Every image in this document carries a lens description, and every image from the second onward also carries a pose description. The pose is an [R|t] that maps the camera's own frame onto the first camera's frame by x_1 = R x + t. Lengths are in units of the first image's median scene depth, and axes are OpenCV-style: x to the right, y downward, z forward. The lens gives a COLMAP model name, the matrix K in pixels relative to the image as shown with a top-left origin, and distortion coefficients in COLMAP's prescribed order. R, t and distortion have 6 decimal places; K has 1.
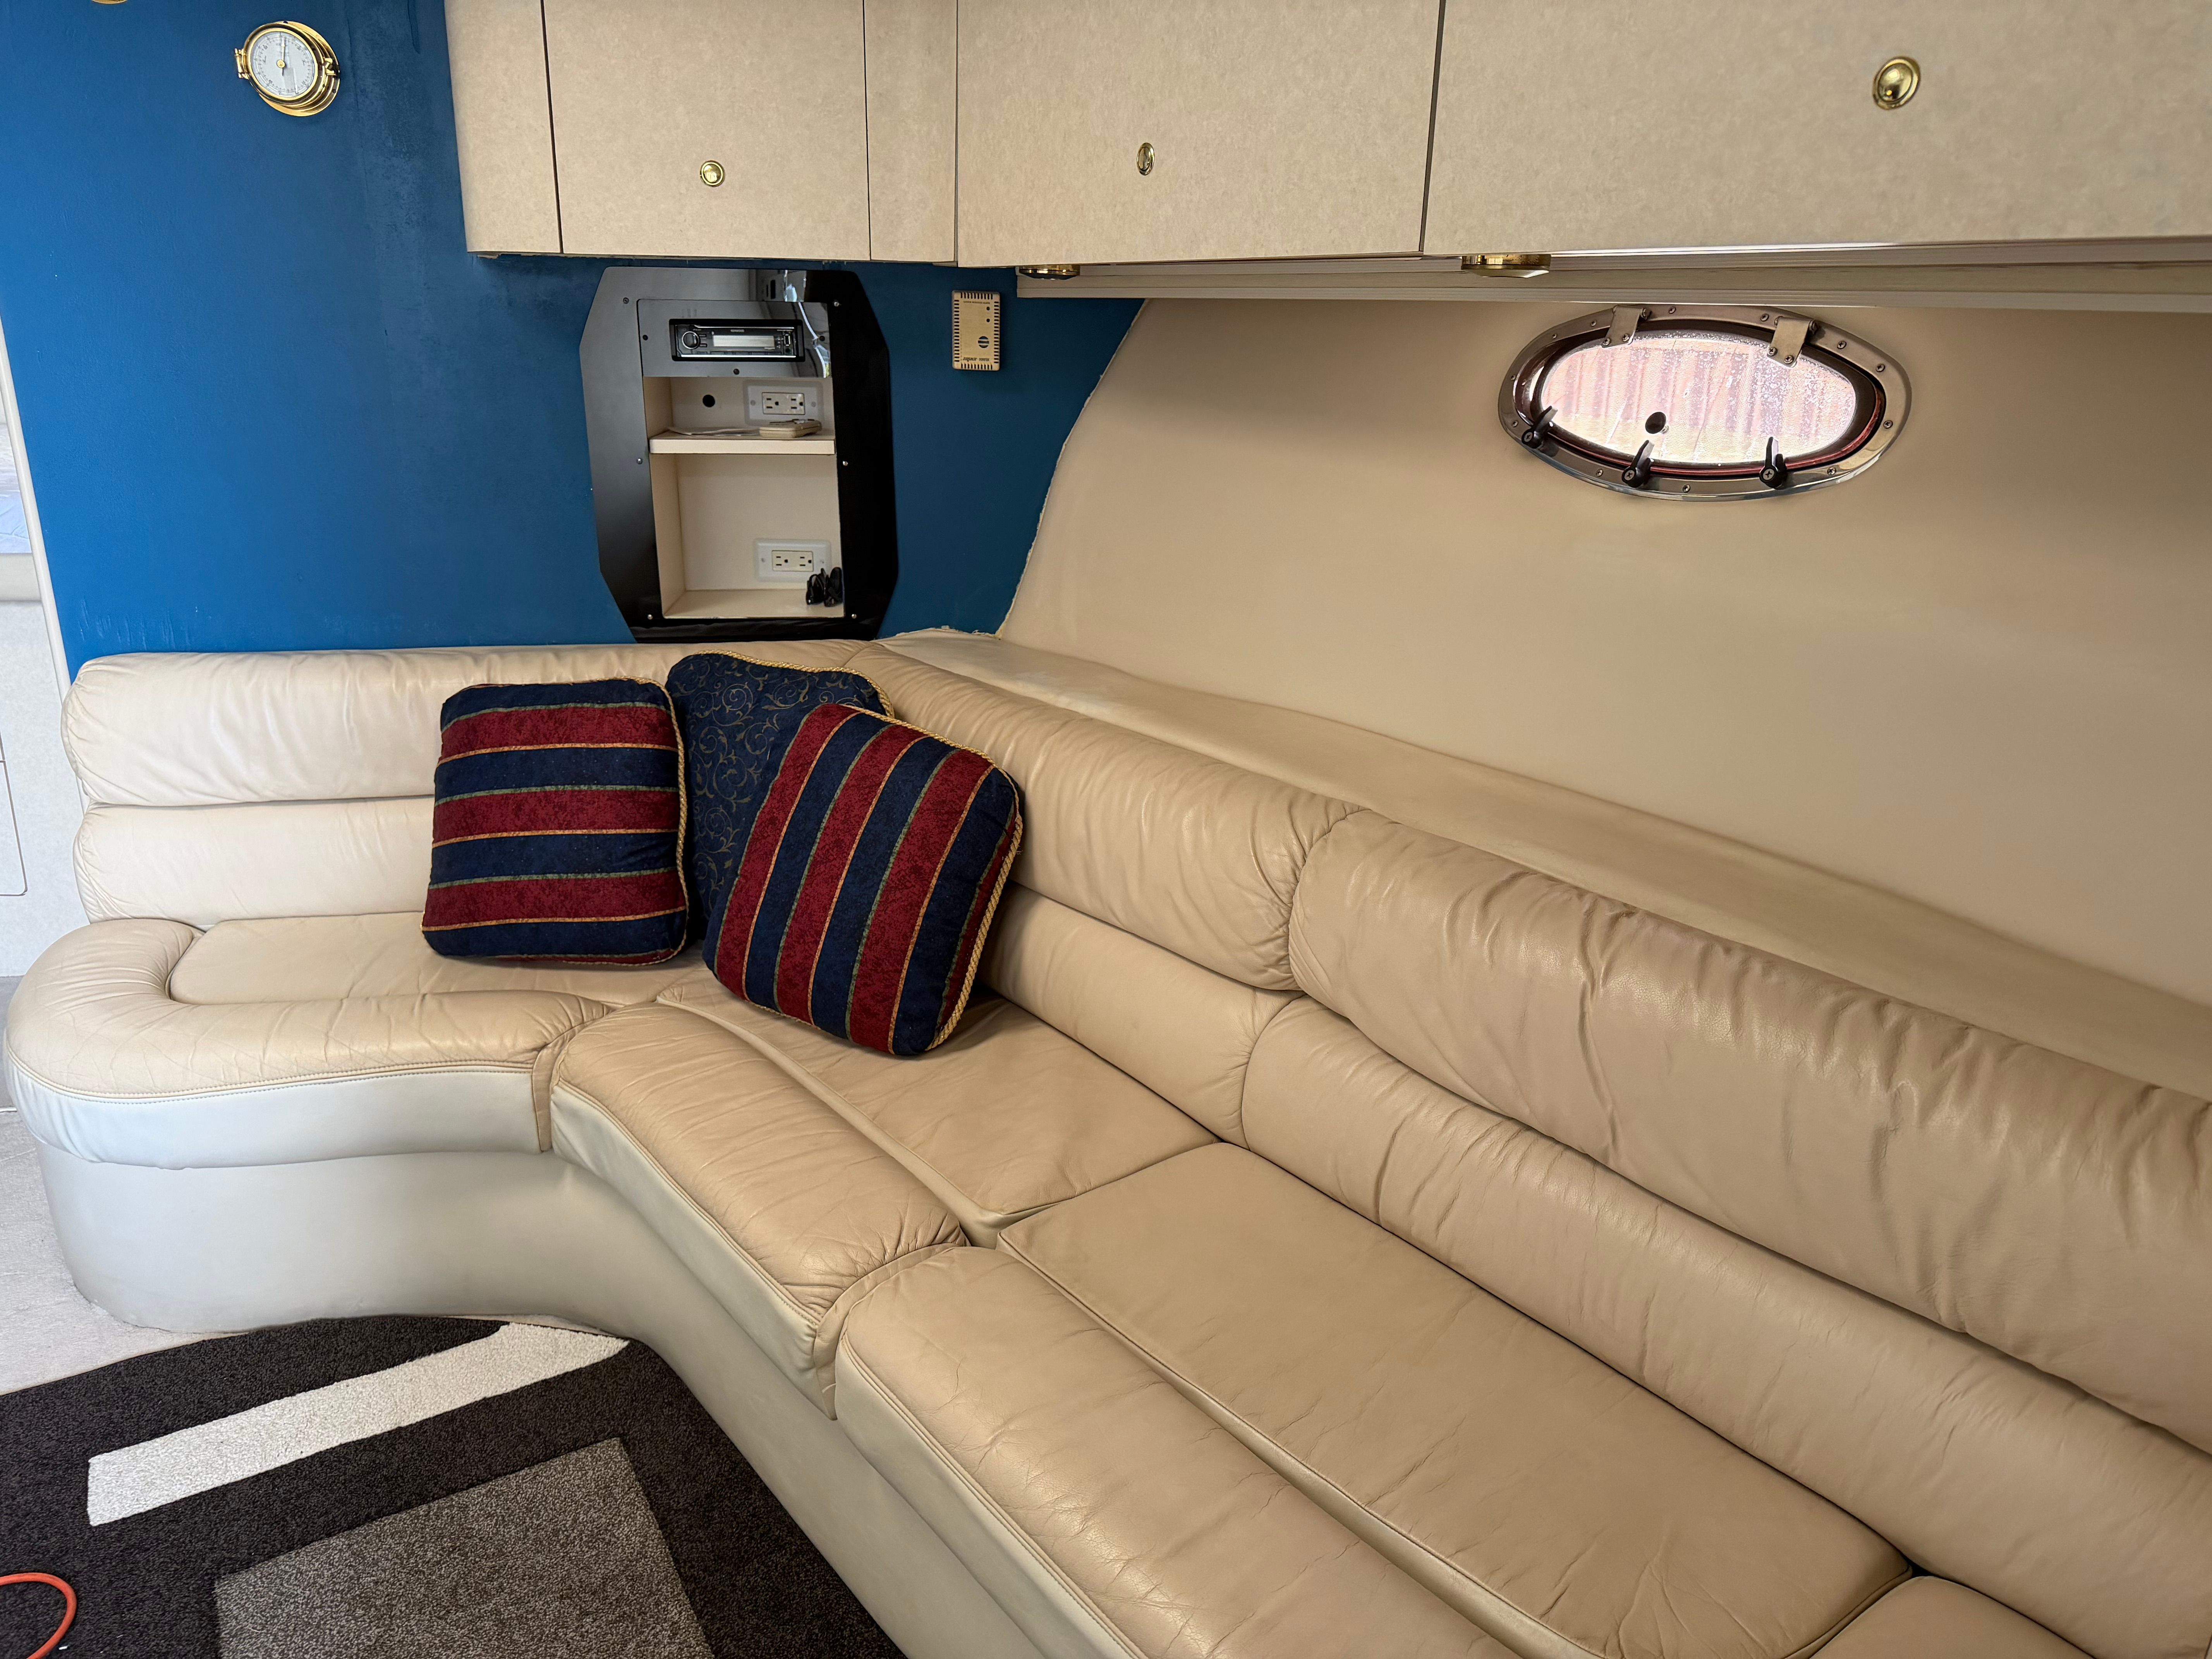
lens RADIAL K [[1593.2, 0, 1087.4], [0, 1593.2, 843.4], [0, 0, 1]] dist [0.157444, -0.277603]
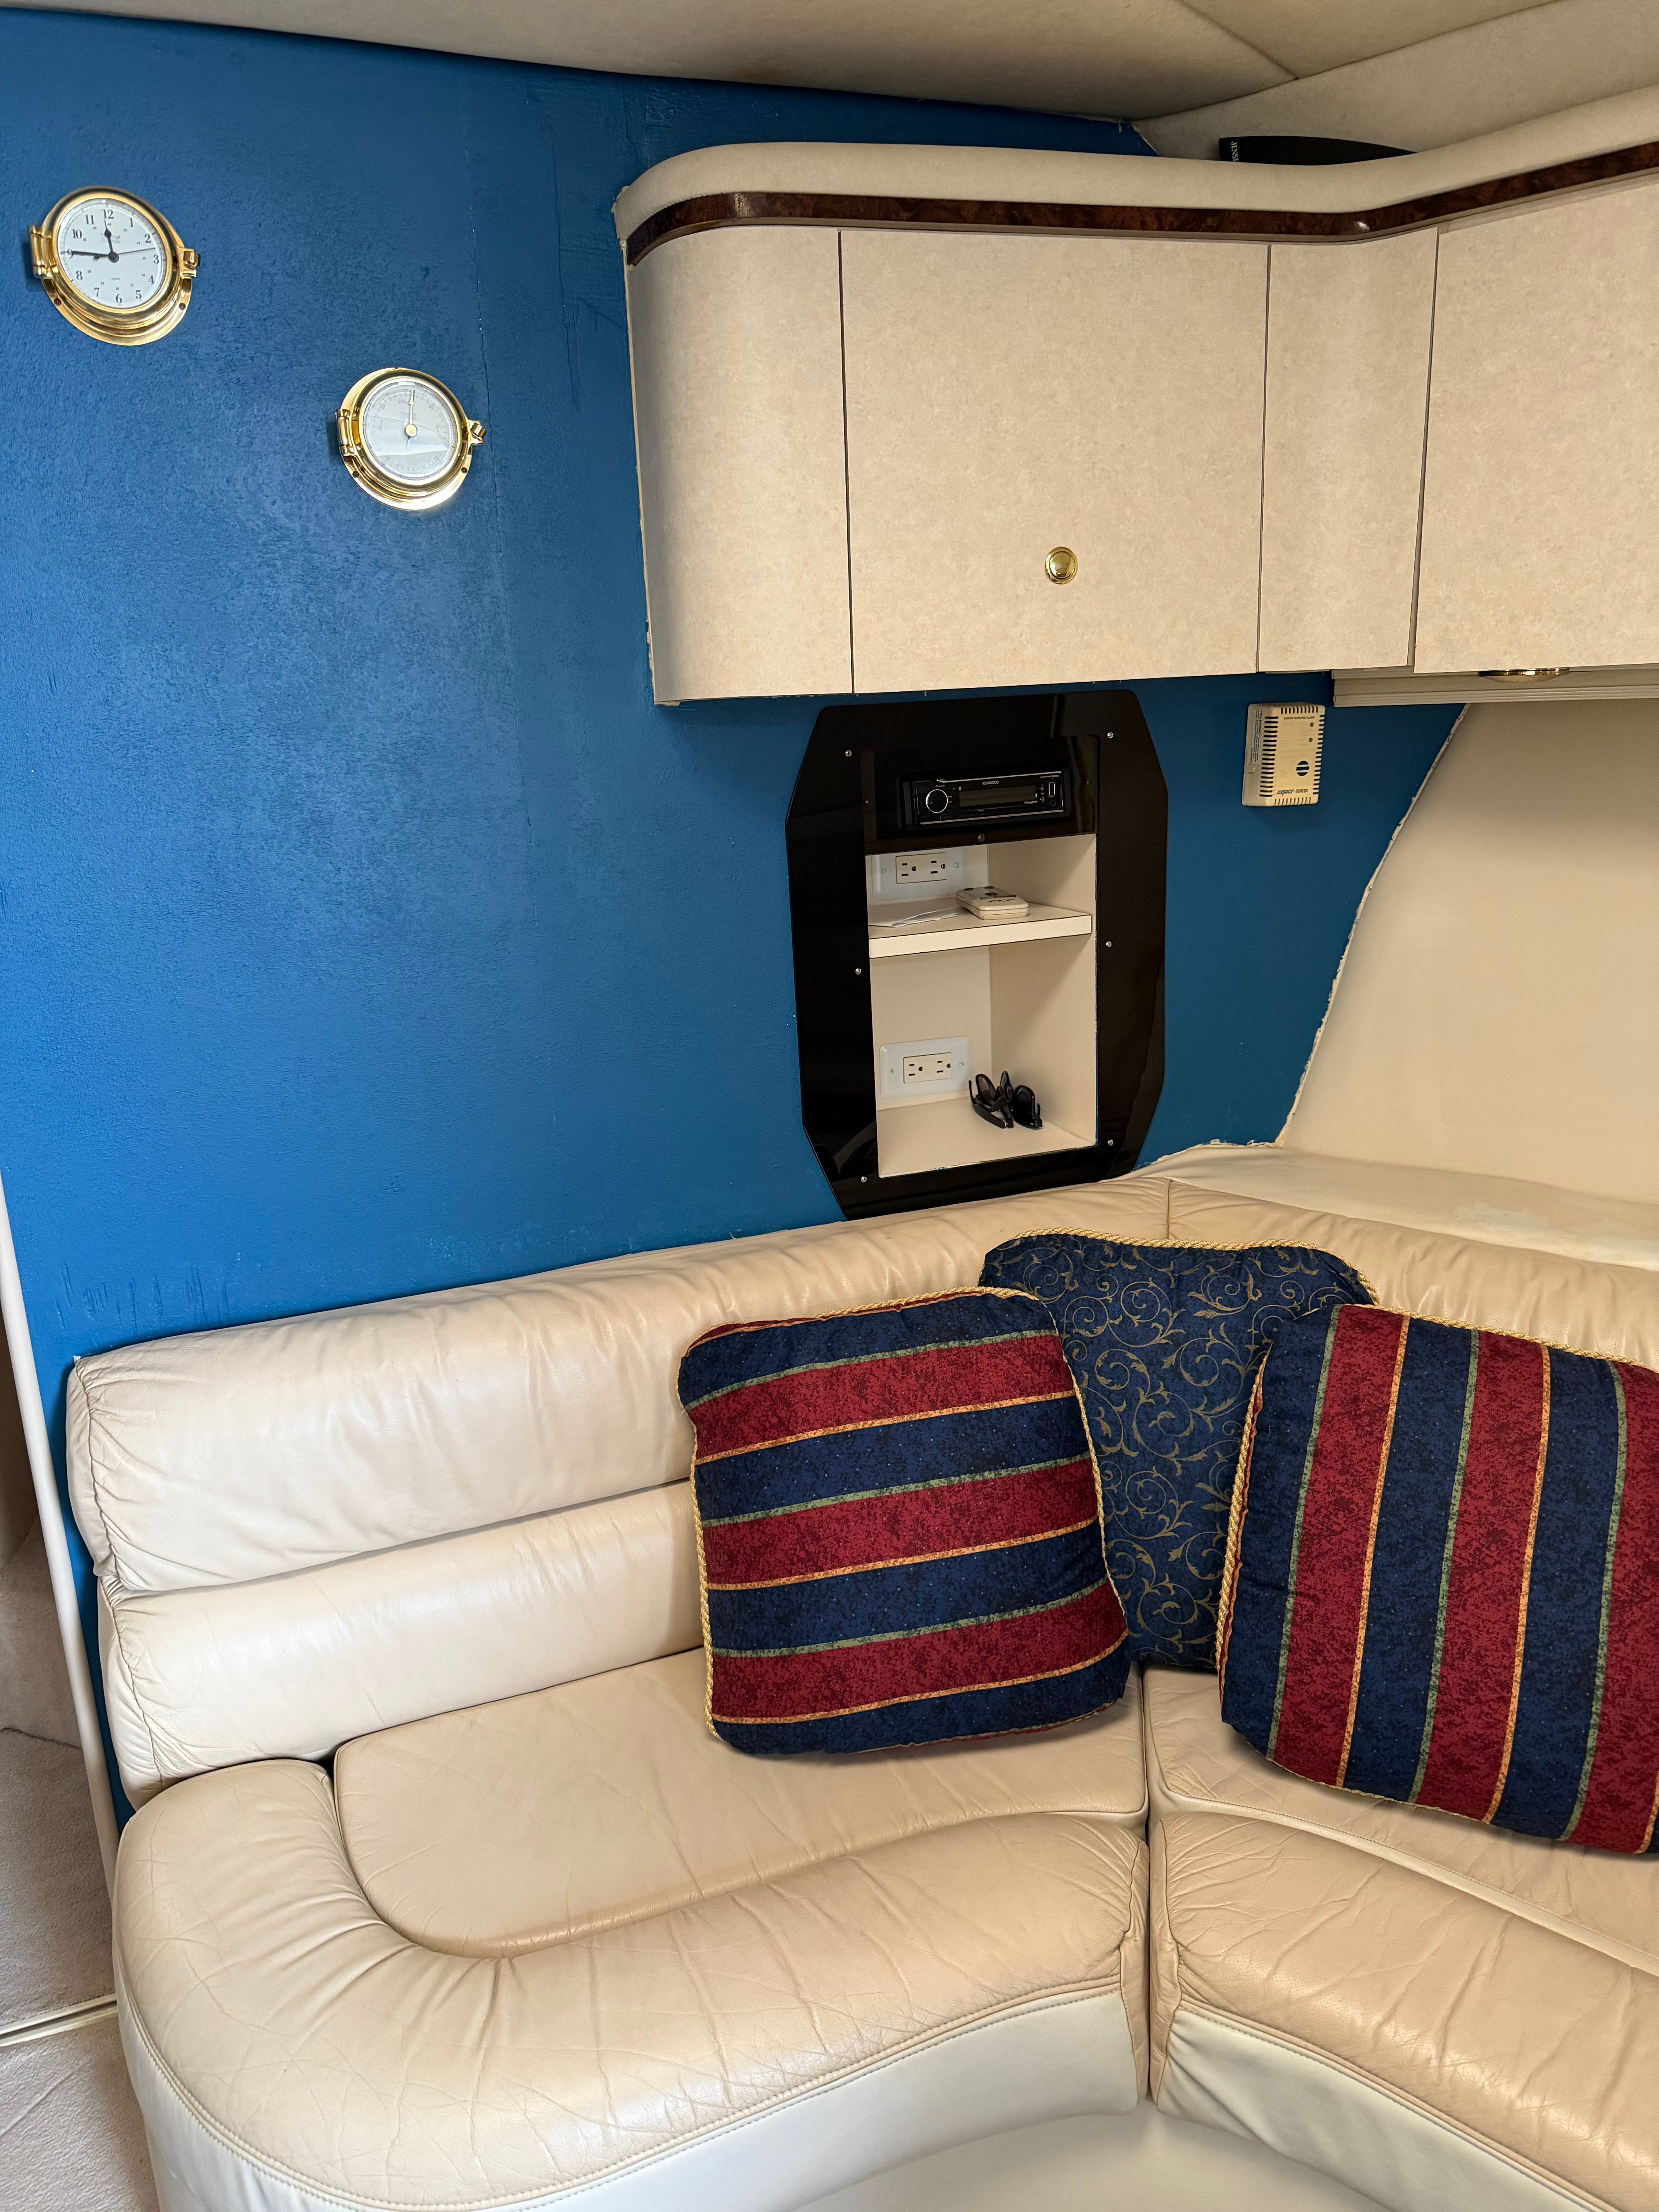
lens RADIAL K [[1593.2, 0, 809.2], [0, 1593.2, 1118.4], [0, 0, 1]] dist [0.157444, -0.277603]
pose [[0.975665, -0.104987, 0.192499, -0.485441], [0.116673, 0.991892, -0.050382, -0.152001], [-0.185649, 0.071616, 0.980003, 0.351214]]
